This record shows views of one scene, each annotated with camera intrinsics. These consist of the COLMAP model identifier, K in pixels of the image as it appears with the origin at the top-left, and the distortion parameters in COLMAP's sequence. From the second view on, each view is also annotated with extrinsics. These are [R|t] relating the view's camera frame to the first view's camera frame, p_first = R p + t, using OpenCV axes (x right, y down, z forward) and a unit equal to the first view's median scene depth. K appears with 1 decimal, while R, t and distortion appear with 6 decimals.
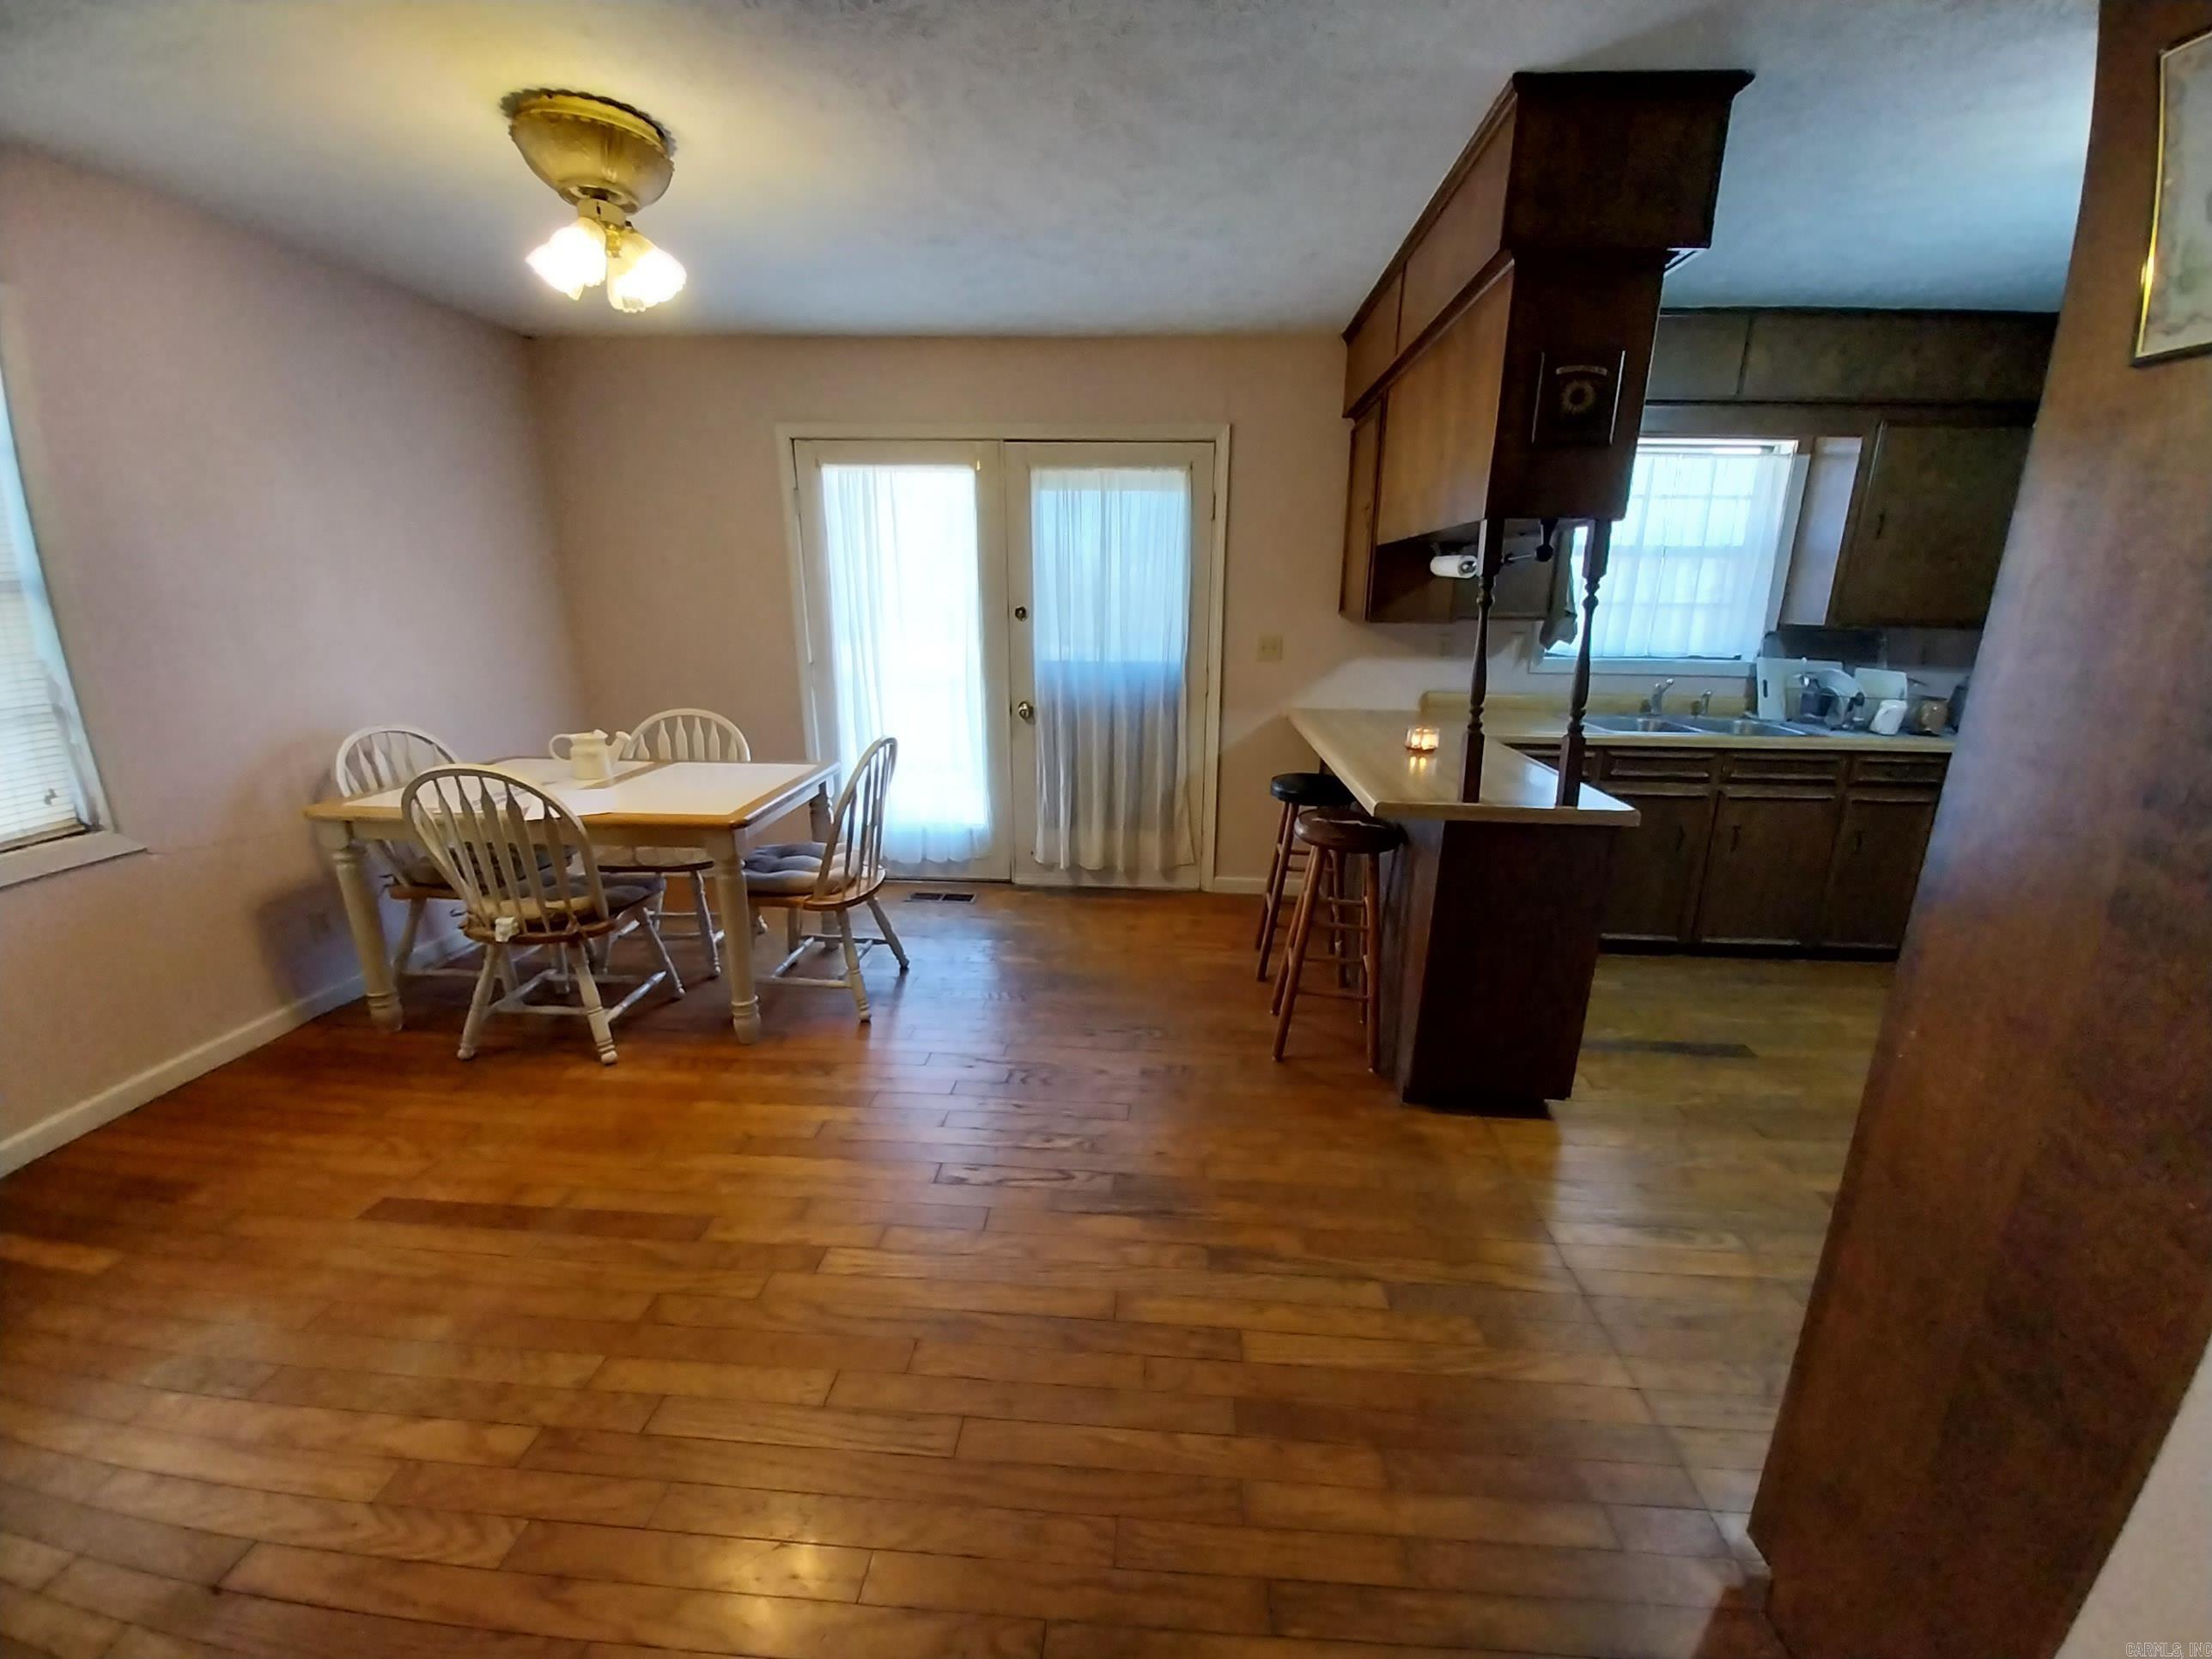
lens RADIAL K [[867.5, 0, 1120.8], [0, 867.5, 838.4], [0, 0, 1]] dist [0.014240, -0.012068]
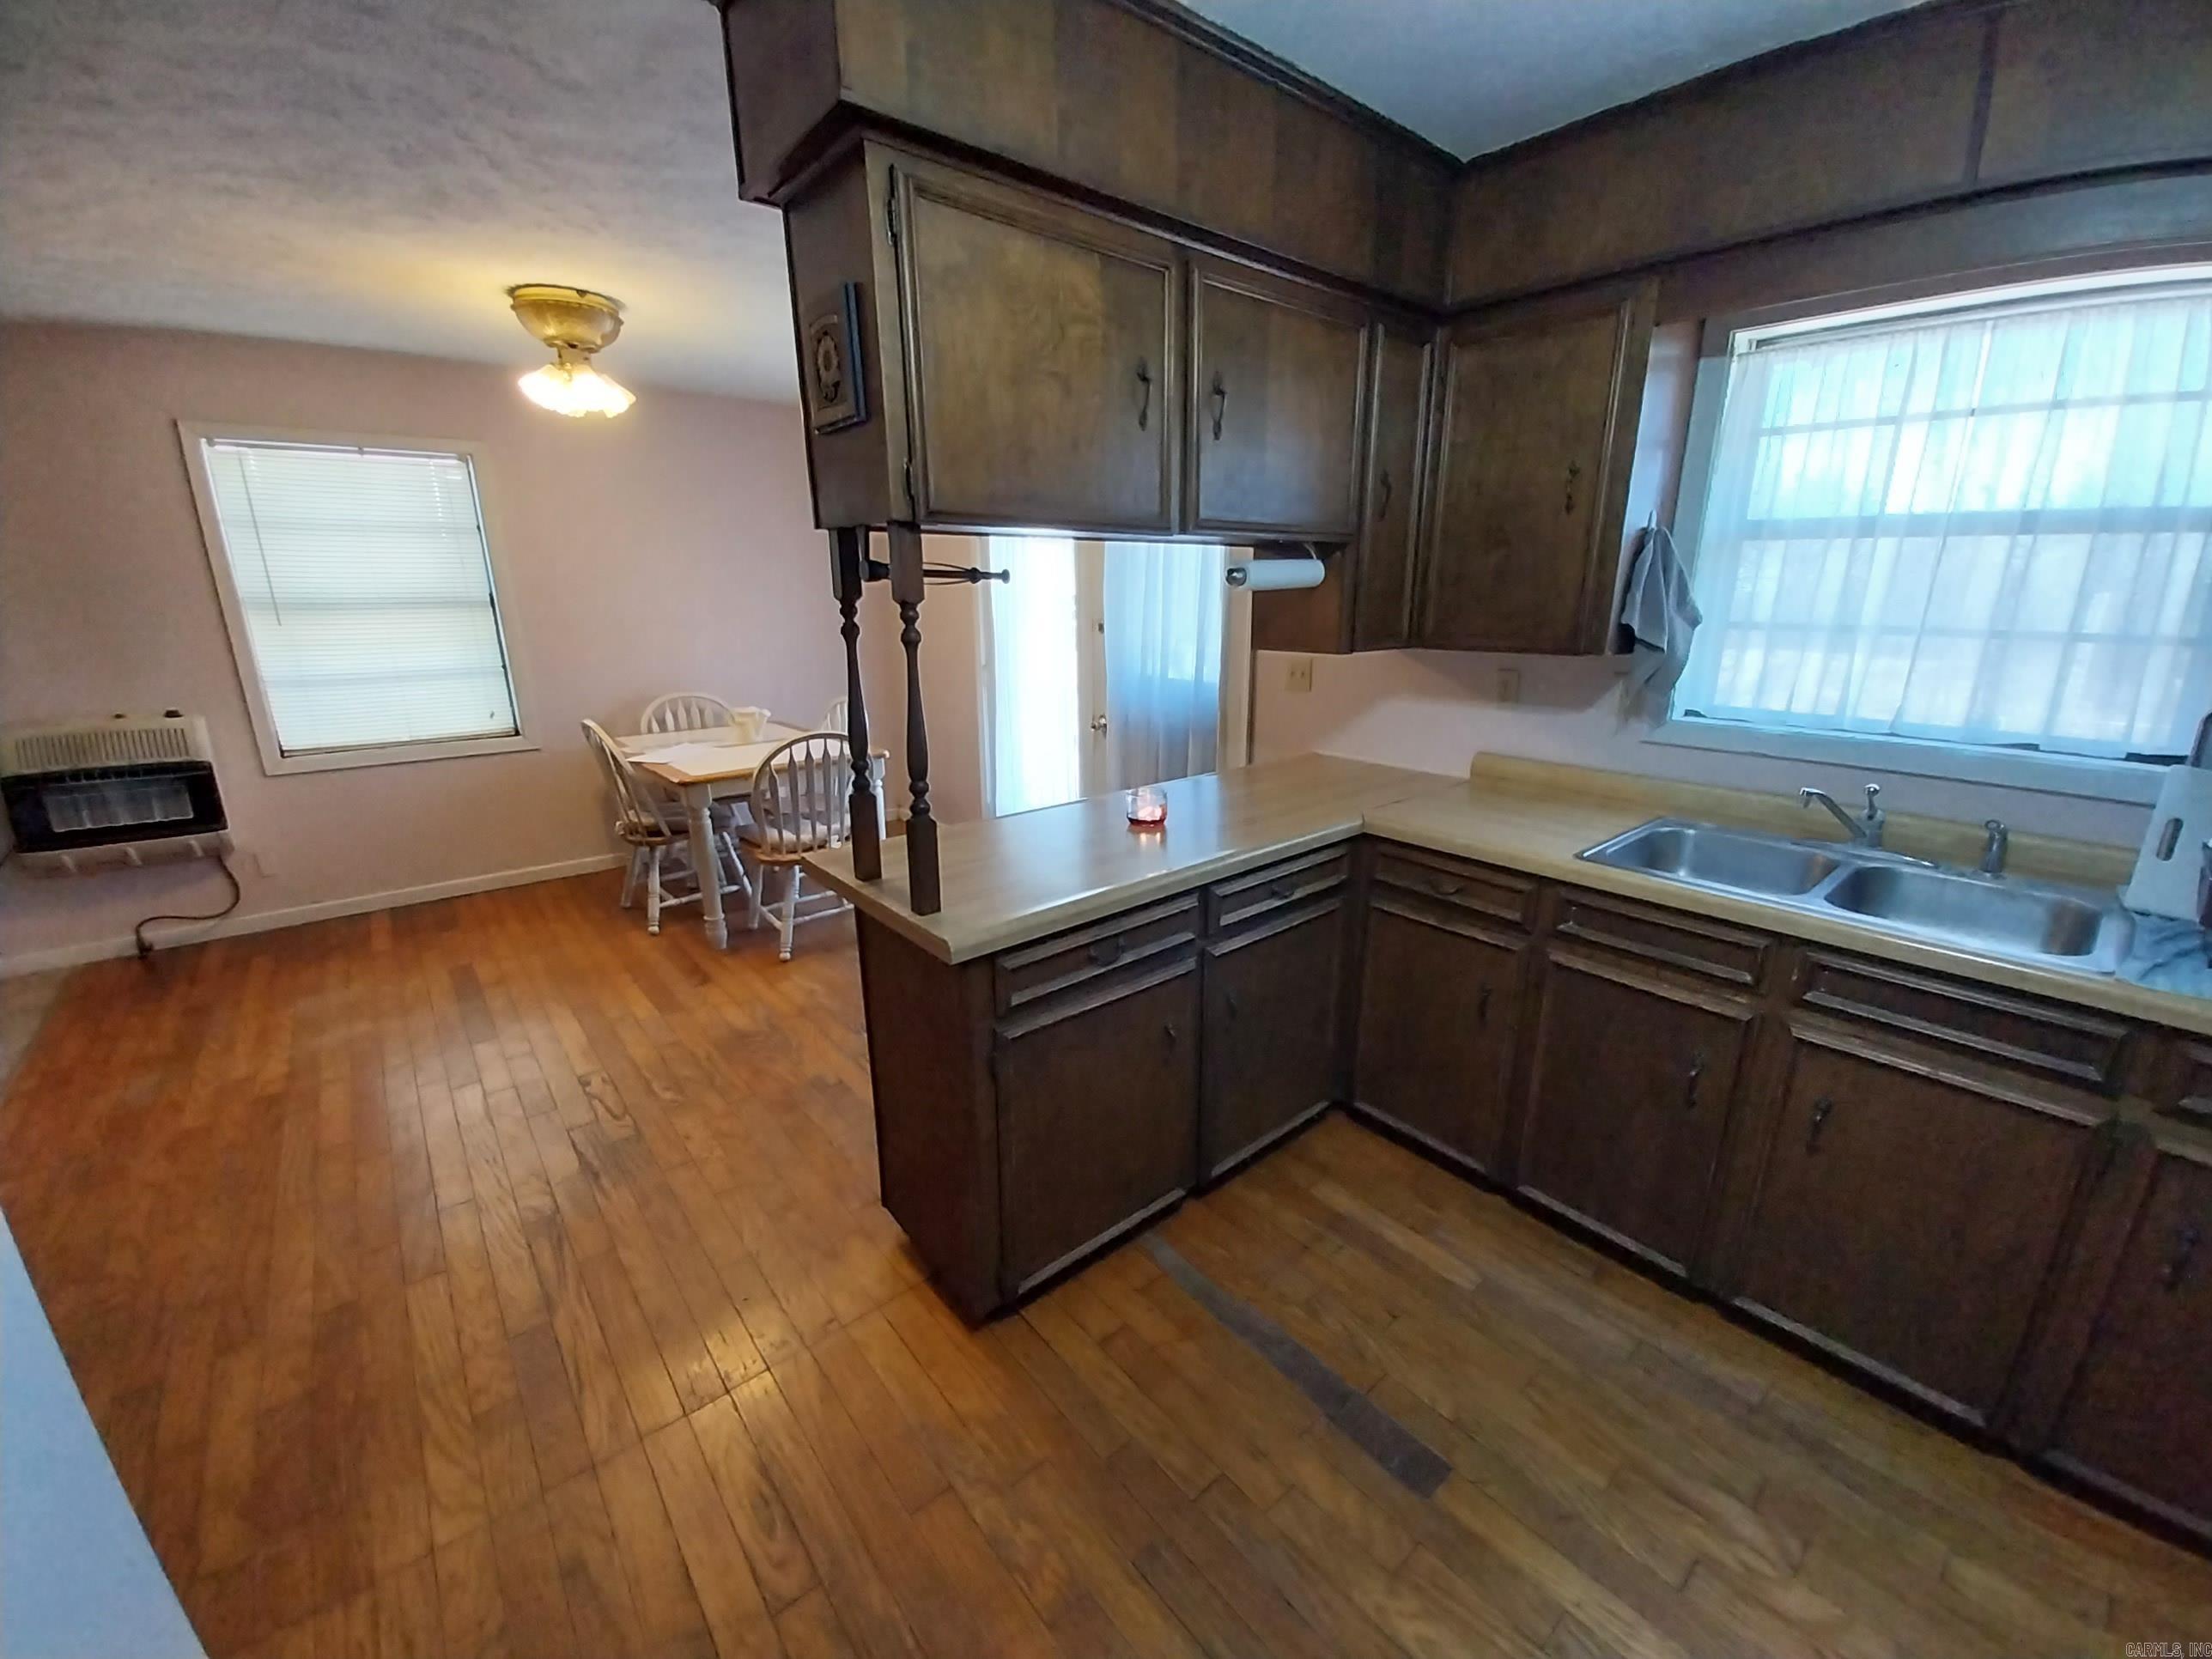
lens RADIAL K [[867.5, 0, 1120.8], [0, 867.5, 838.4], [0, 0, 1]] dist [0.014240, -0.012068]
pose [[0.703450, 0.185709, -0.686054, 0.881345], [-0.185715, 0.979753, 0.074787, -0.143804], [0.686052, 0.074801, 0.723697, 0.456288]]
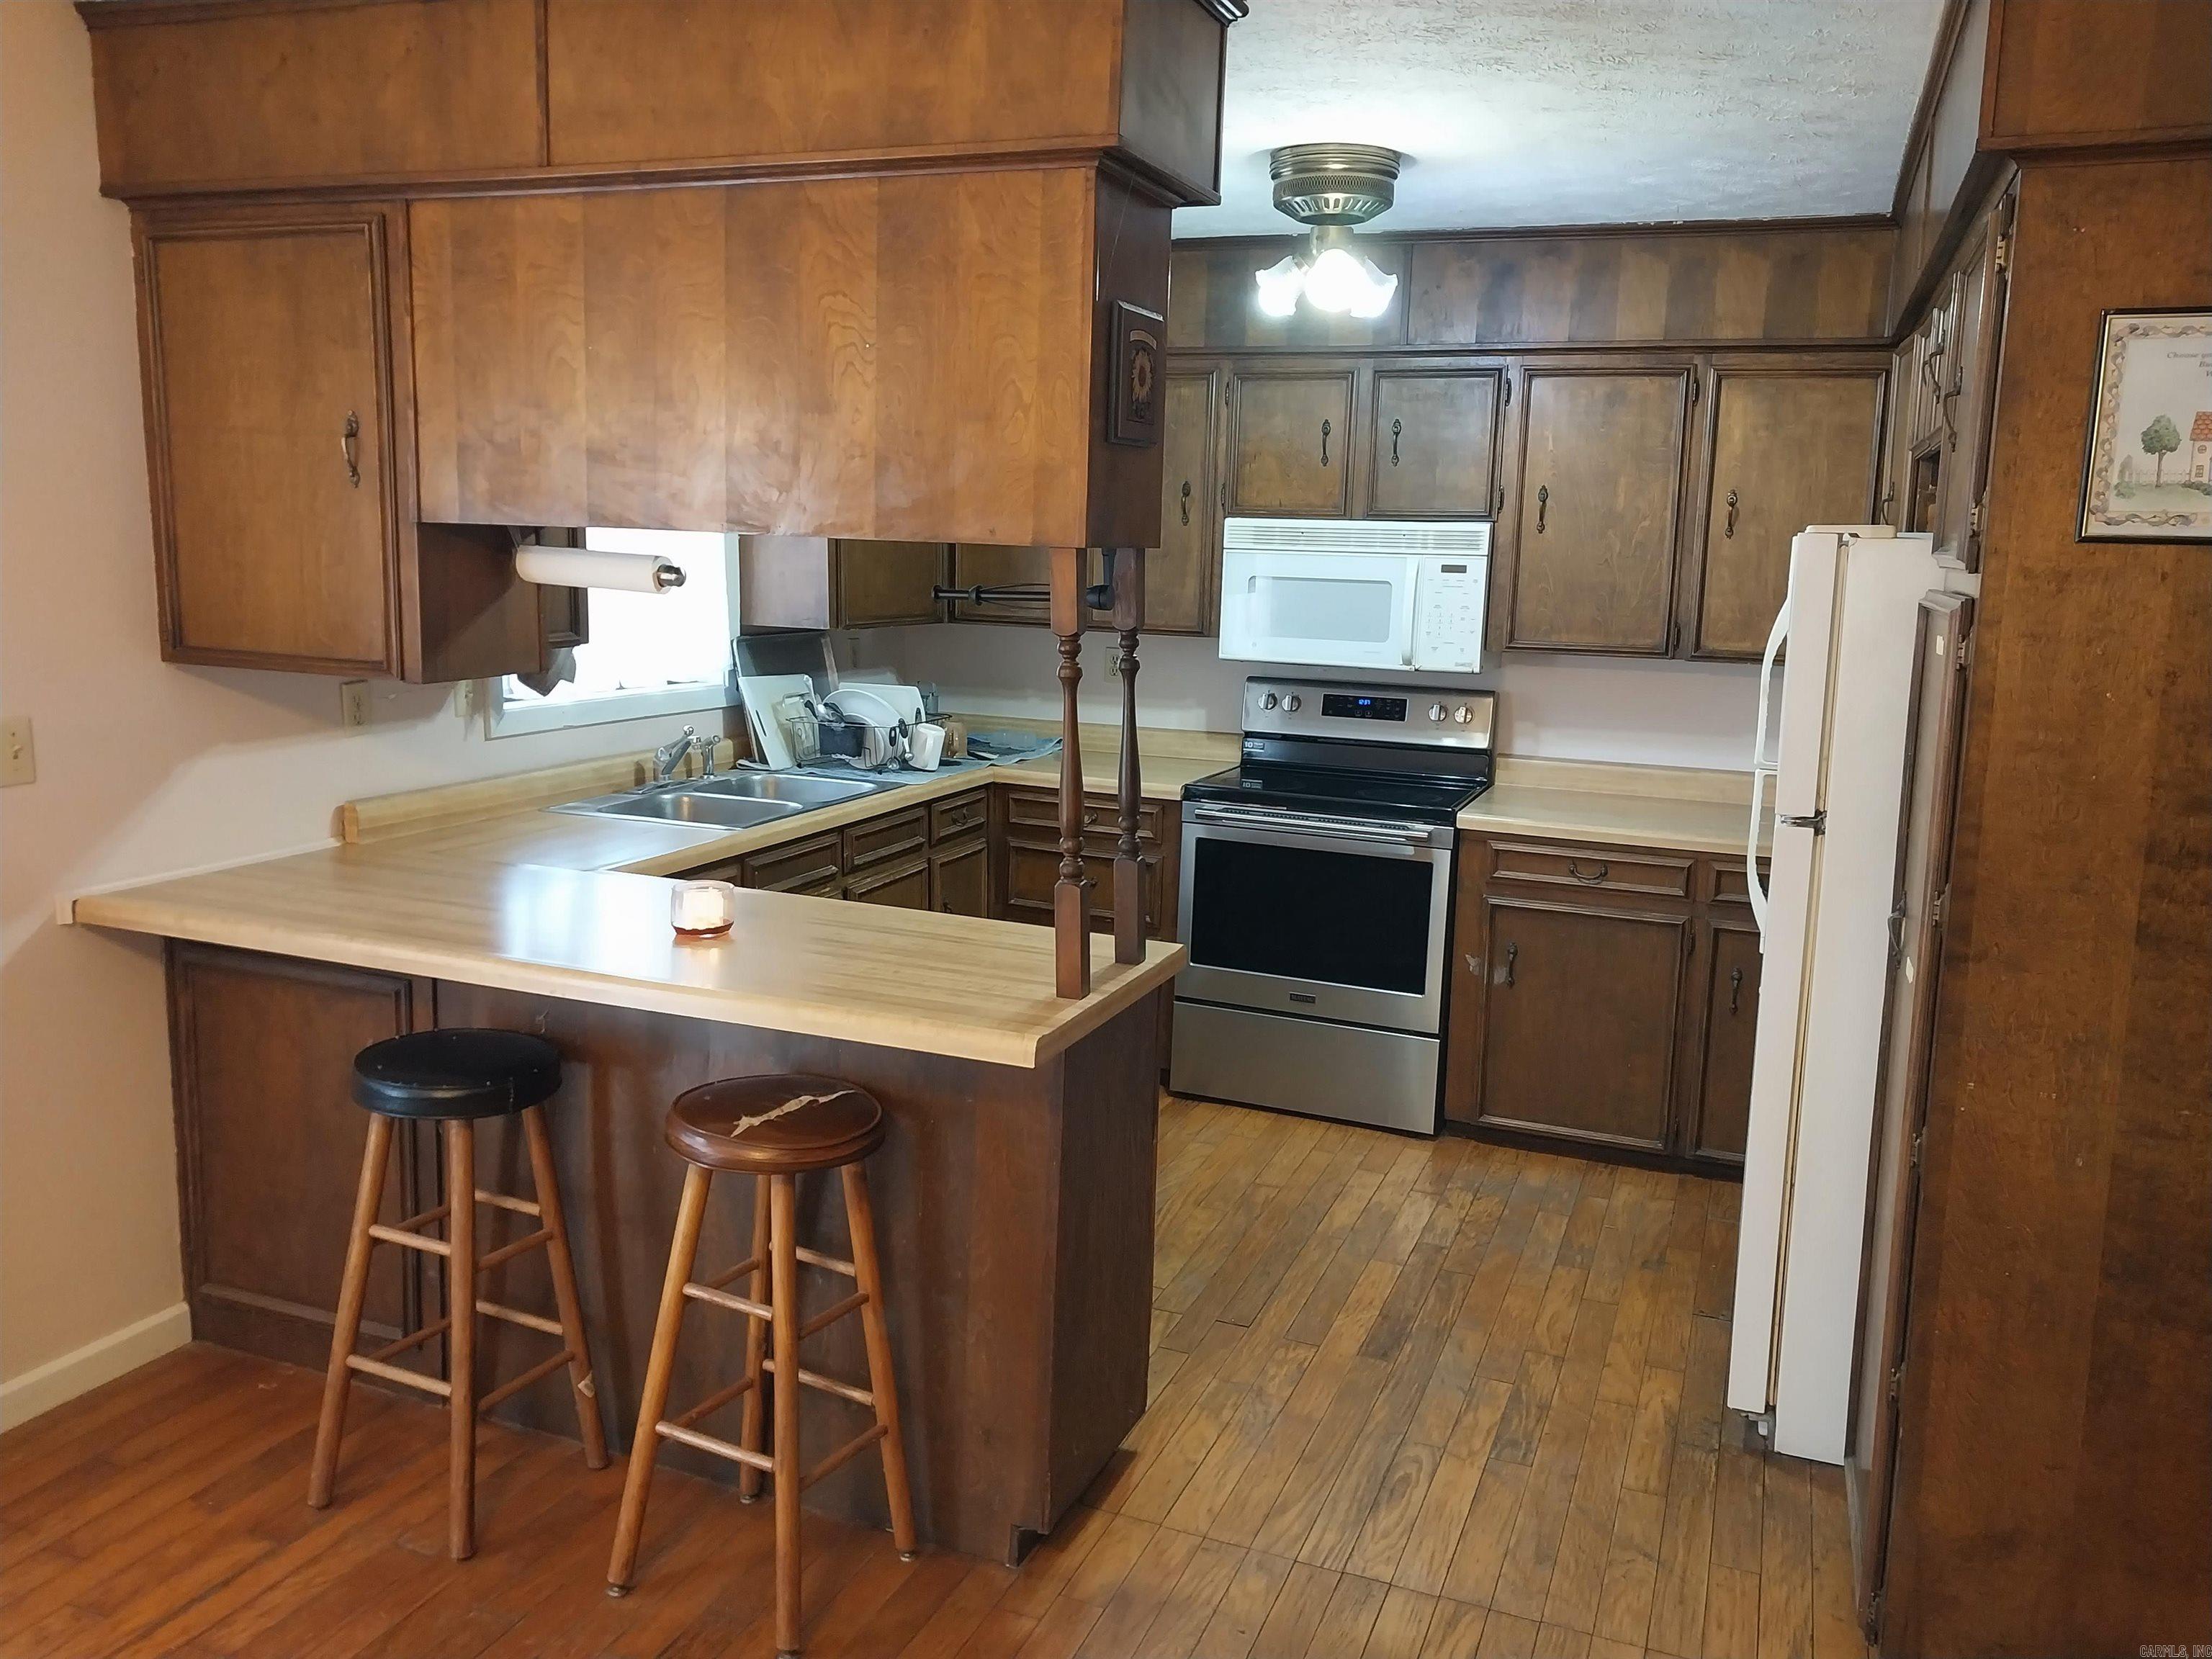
lens RADIAL K [[1692.9, 0, 1099.6], [0, 1692.9, 790.3], [0, 0, 1]] dist [0.007159, 0.002157]
pose [[0.314235, -0.146803, 0.937926, -0.518442], [0.236259, 0.968981, 0.072510, -0.205328], [-0.919477, 0.198808, 0.339171, 0.447243]]
